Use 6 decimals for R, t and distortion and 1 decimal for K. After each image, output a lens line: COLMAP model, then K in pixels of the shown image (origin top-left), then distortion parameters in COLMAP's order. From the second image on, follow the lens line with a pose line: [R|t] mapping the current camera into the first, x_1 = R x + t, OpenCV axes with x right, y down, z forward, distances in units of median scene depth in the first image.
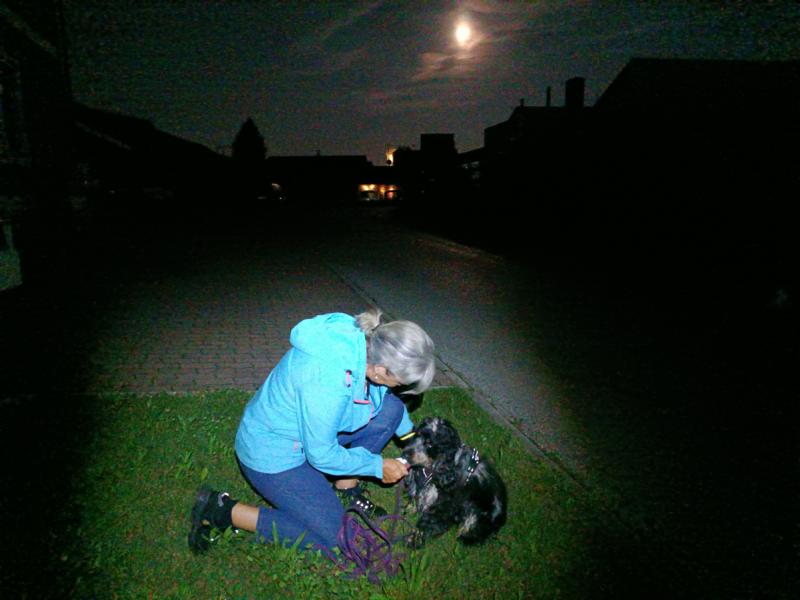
lens RADIAL K [[543.7, 0, 402.3], [0, 543.7, 298.8], [0, 0, 1]] dist [-0.003990, -0.000640]
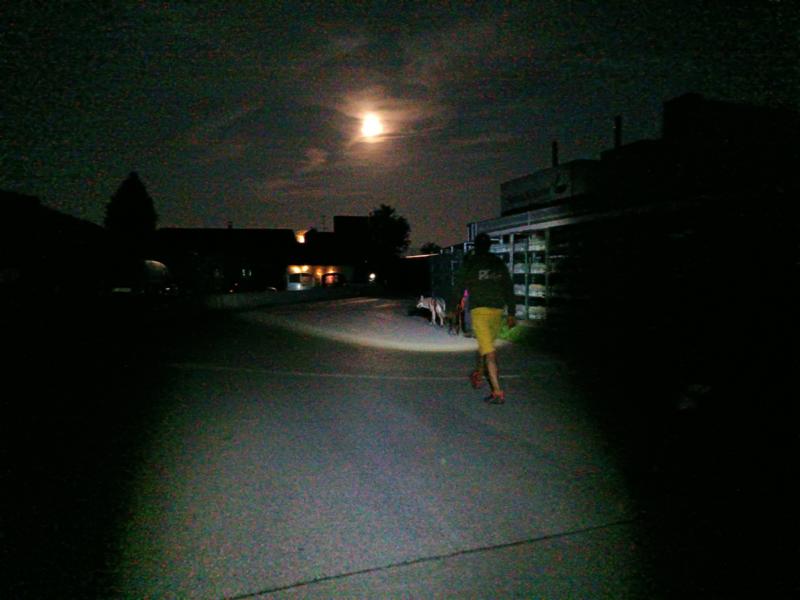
lens RADIAL K [[543.7, 0, 399.3], [0, 543.7, 297.8], [0, 0, 1]] dist [-0.003990, -0.000640]
pose [[0.978526, -0.001479, 0.206119, -0.081968], [0.034931, 0.986701, -0.158751, -0.040693], [-0.203143, 0.162542, 0.965564, 0.247557]]
